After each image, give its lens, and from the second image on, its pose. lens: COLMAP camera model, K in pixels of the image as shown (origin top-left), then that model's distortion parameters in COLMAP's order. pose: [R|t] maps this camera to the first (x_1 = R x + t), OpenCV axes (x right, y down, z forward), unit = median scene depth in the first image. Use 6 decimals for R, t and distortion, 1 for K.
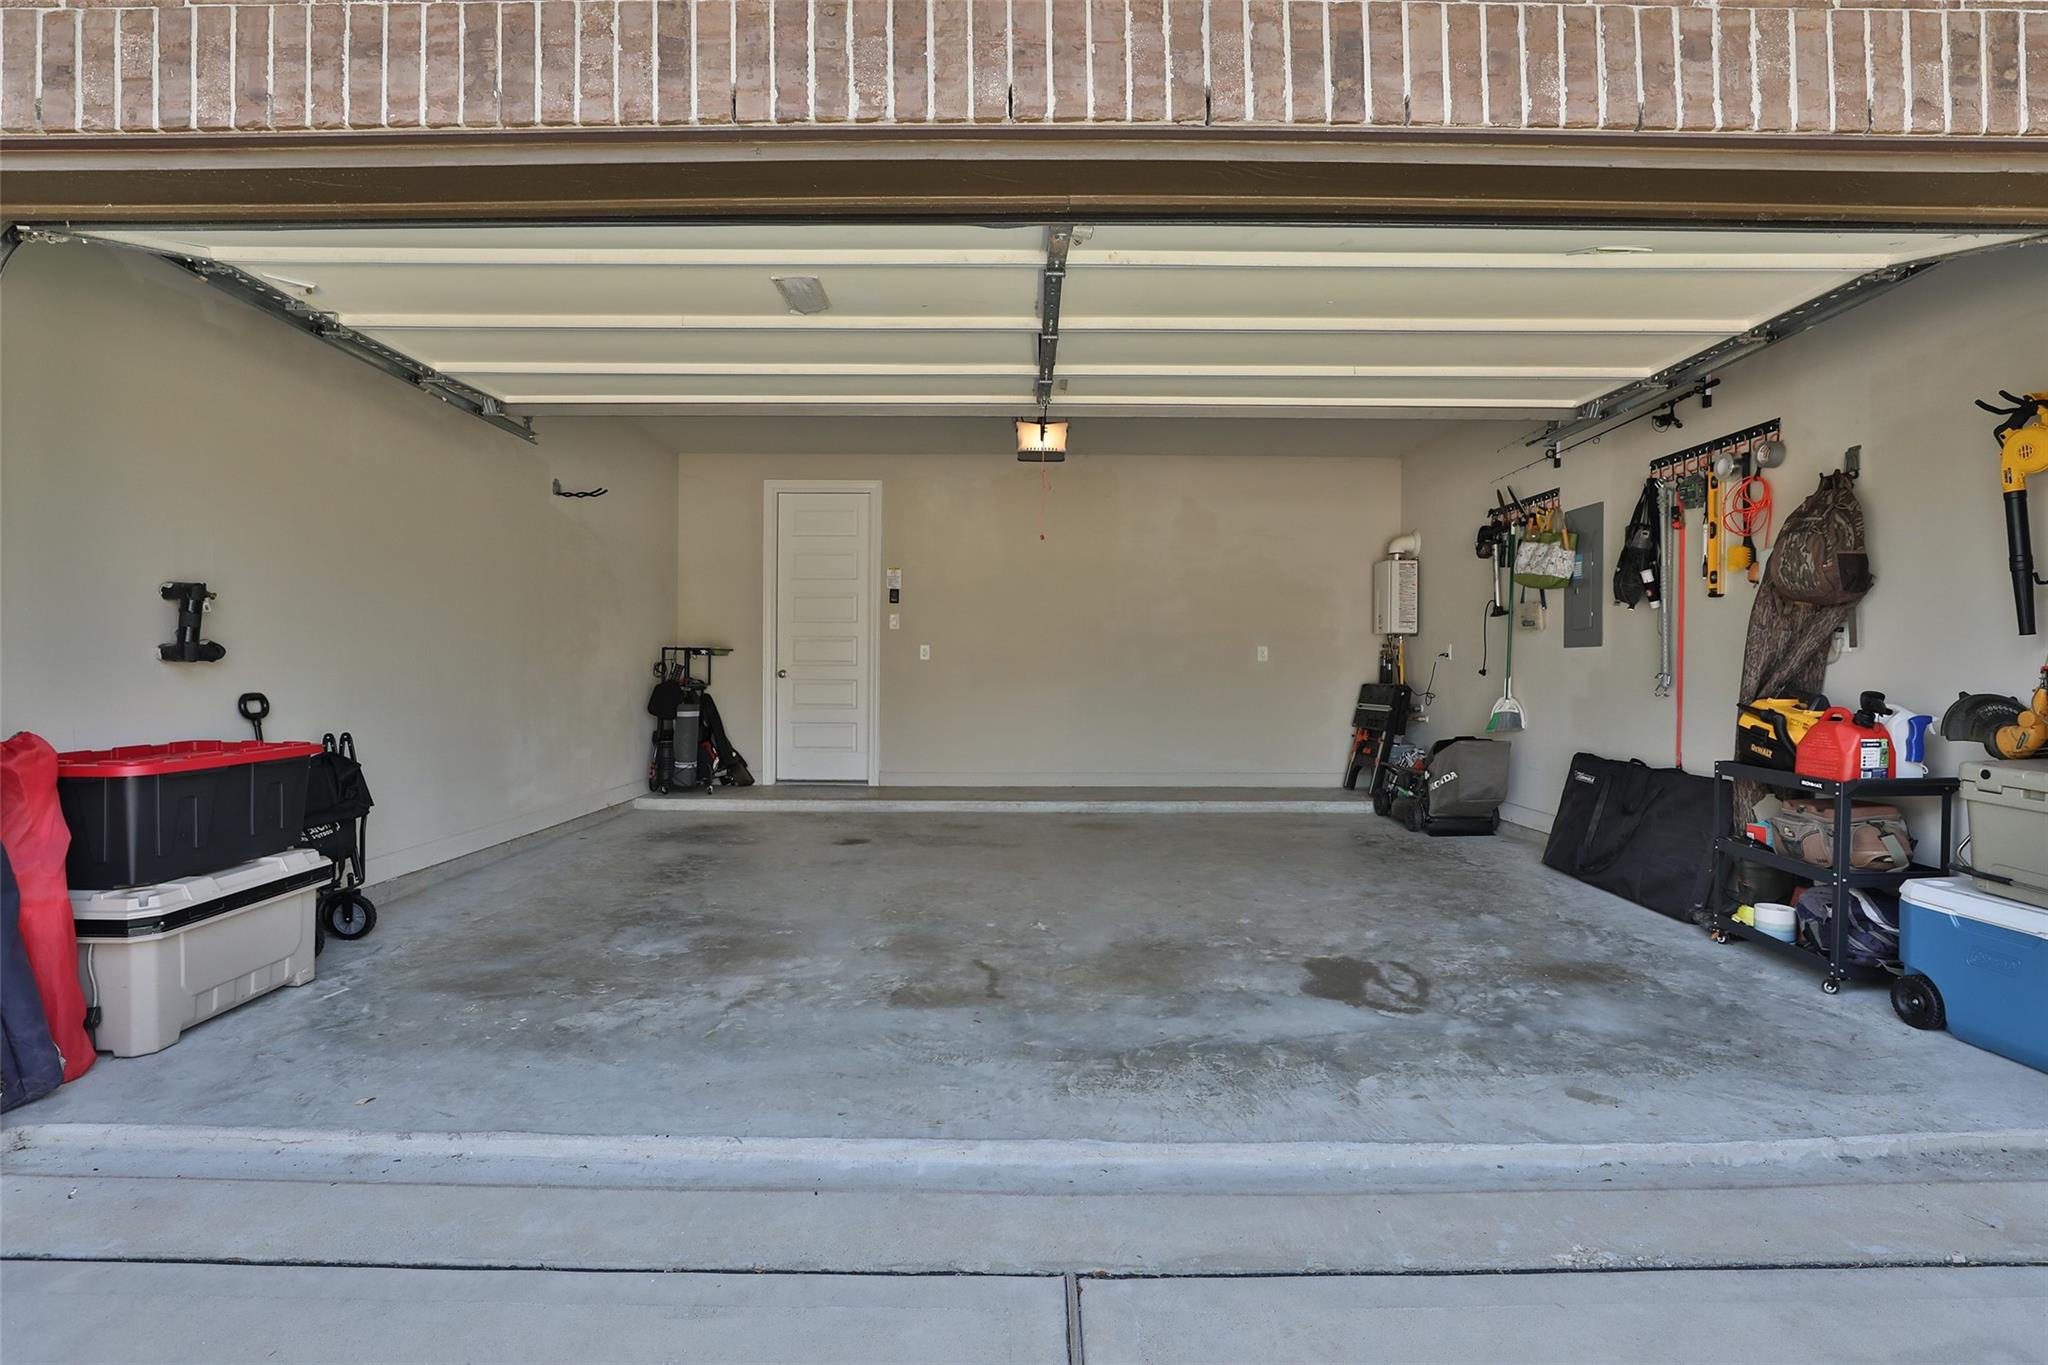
lens RADIAL K [[987.5, 0, 1027.0], [0, 987.5, 682.4], [0, 0, 1]] dist [-0.039445, 0.010463]
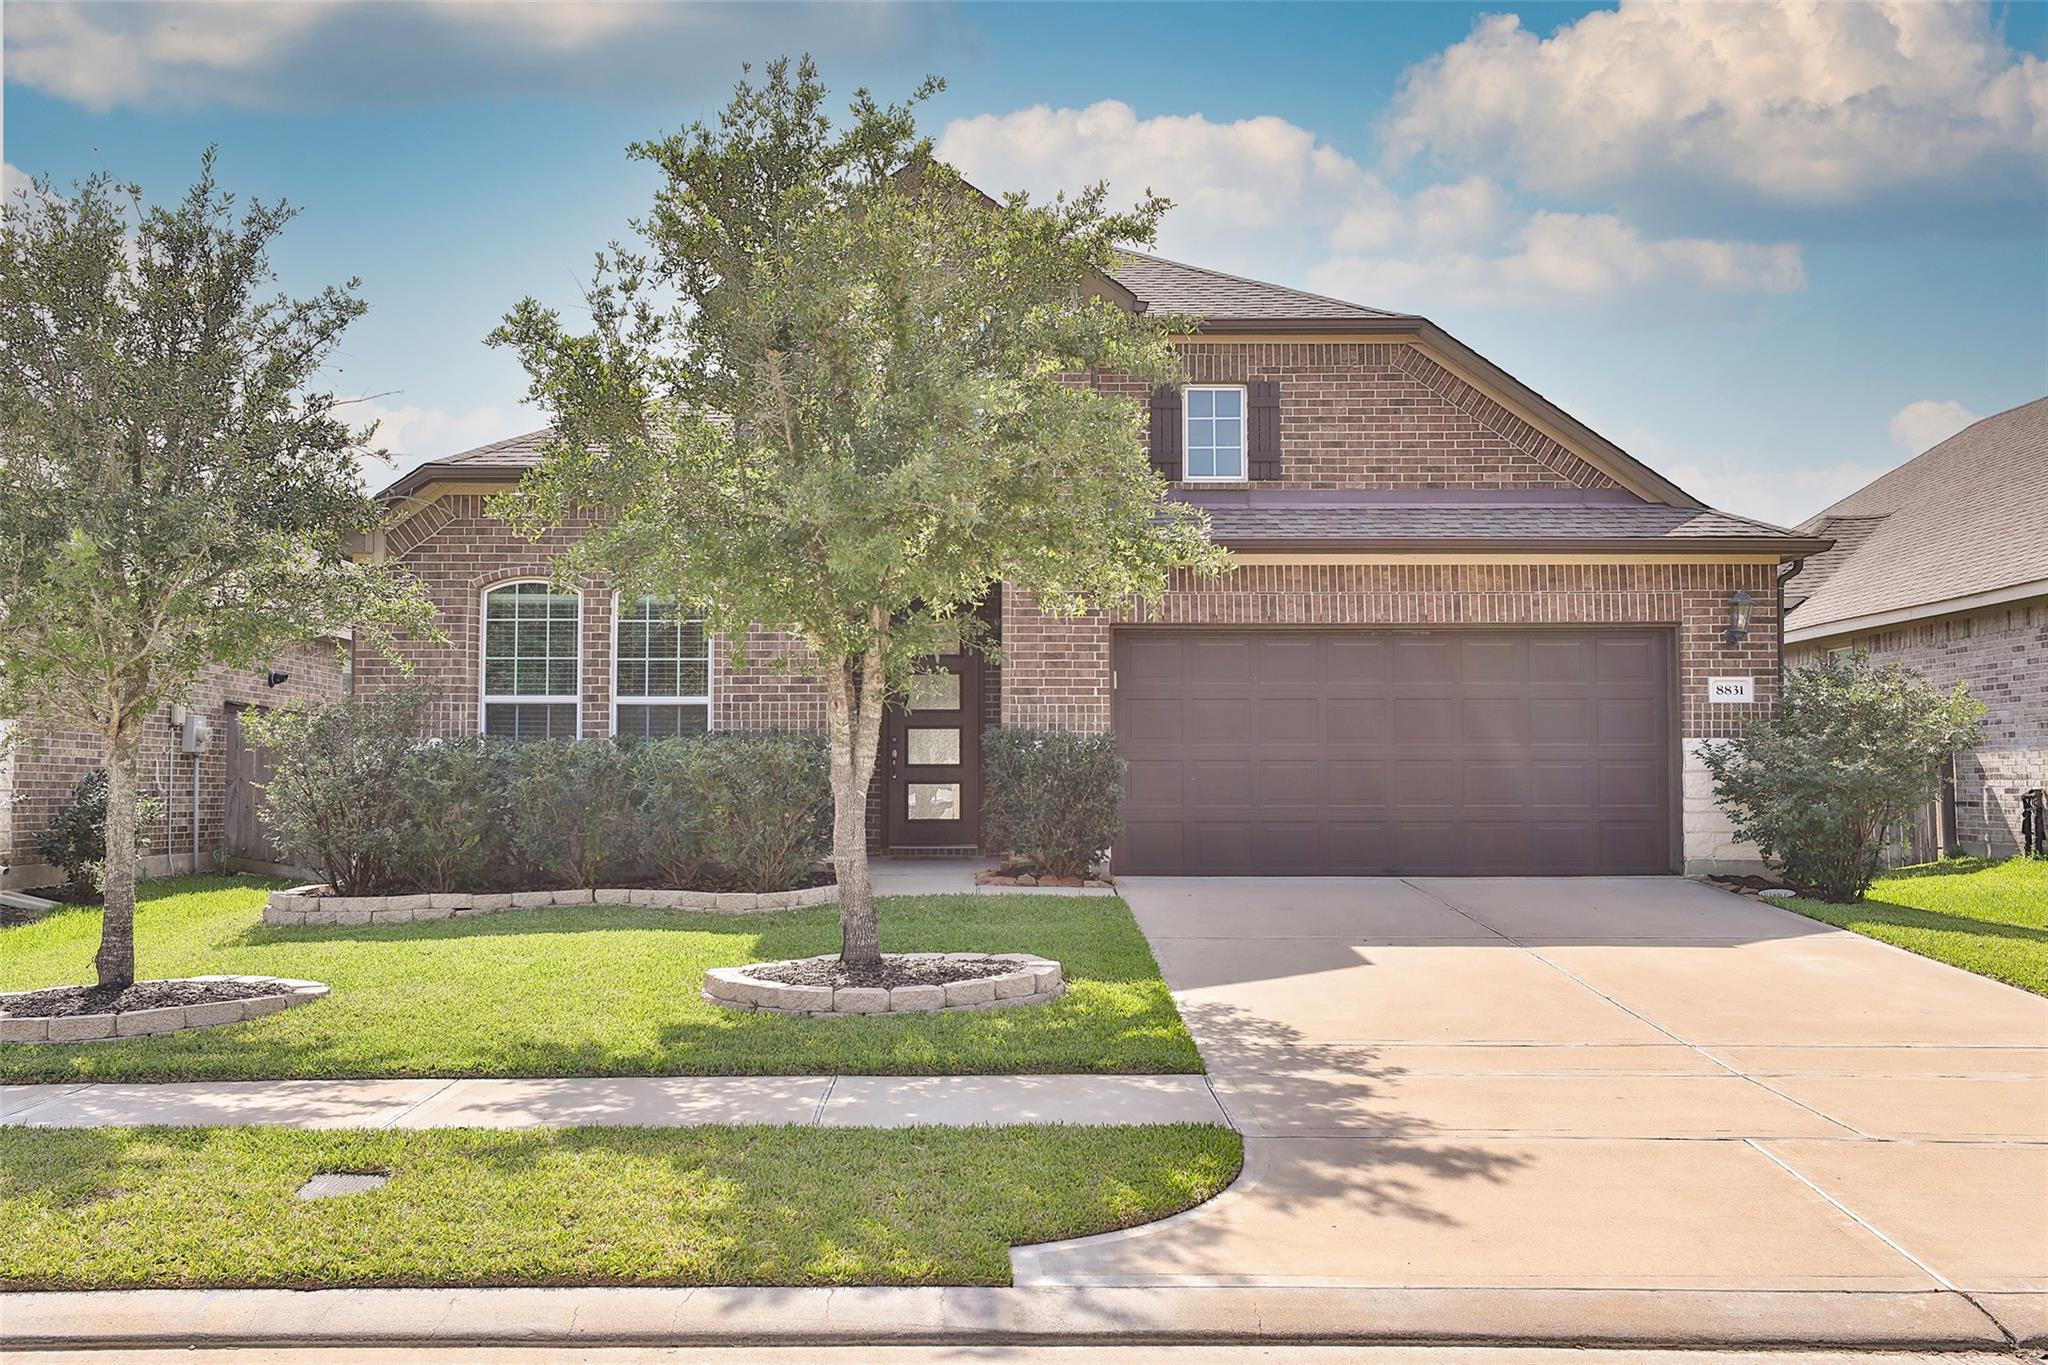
lens RADIAL K [[1750.6, 0, 1024.0], [0, 1750.6, 679.8], [0, 0, 1]] dist [0.028475, 0.002588]
pose [[0.999935, -0.004354, 0.010556, -1.771787], [0.004837, 0.998925, -0.046106, 0.058962], [-0.010344, 0.046154, 0.998881, -7.114287]]
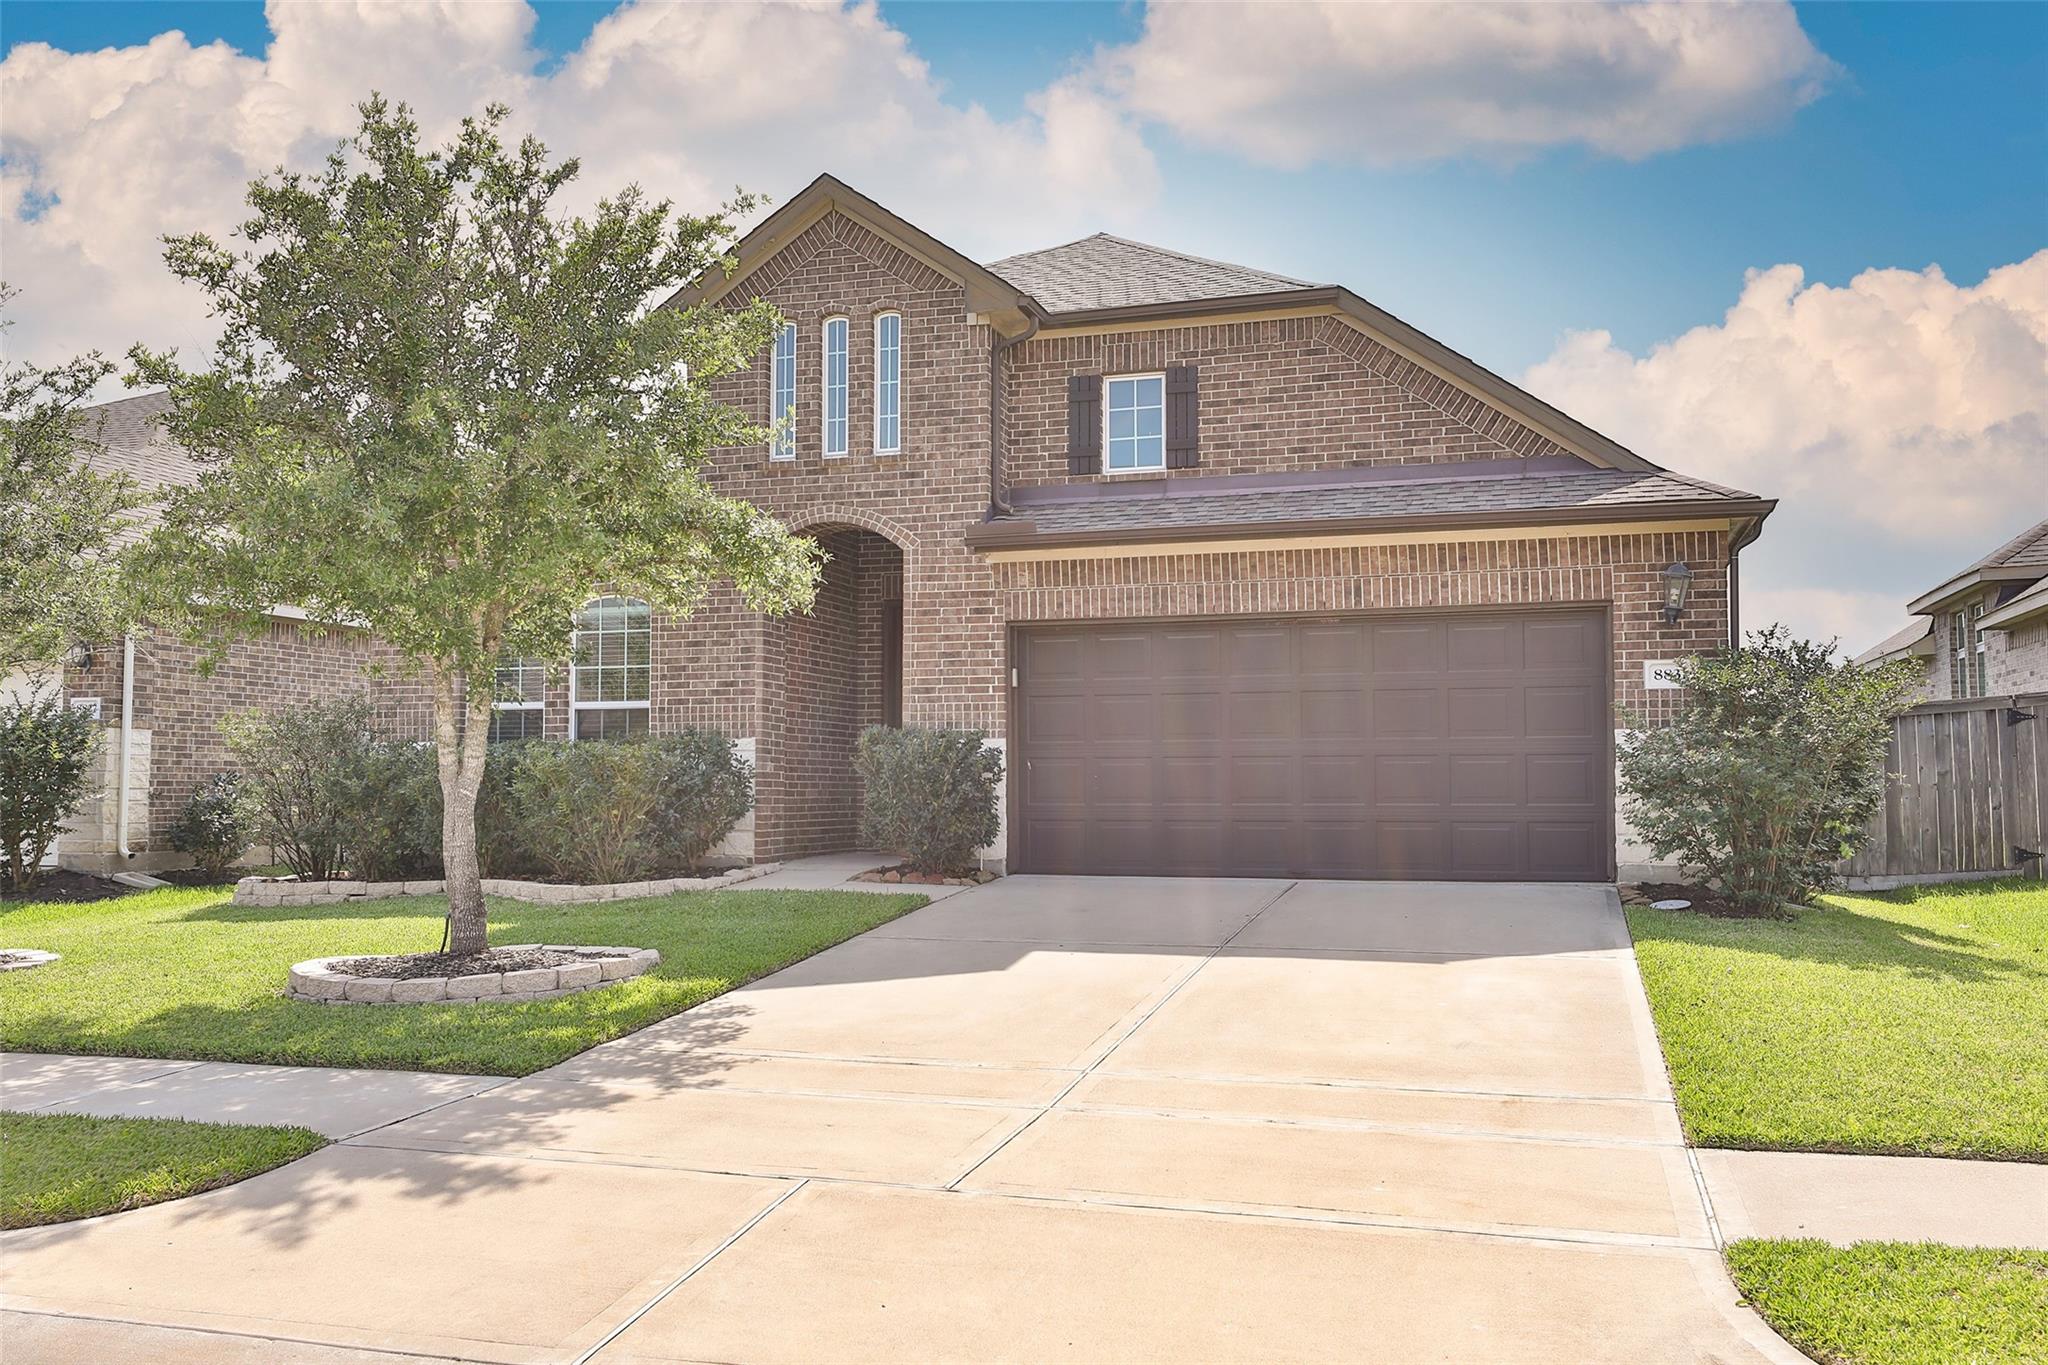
lens RADIAL K [[1659.9, 0, 1022.9], [0, 1659.9, 687.3], [0, 0, 1]] dist [0.013664, -0.003032]
pose [[0.956427, -0.023466, -0.291026, 1.031105], [0.010668, 0.998908, -0.045484, 0.082334], [0.291775, 0.040397, 0.955633, -6.321688]]
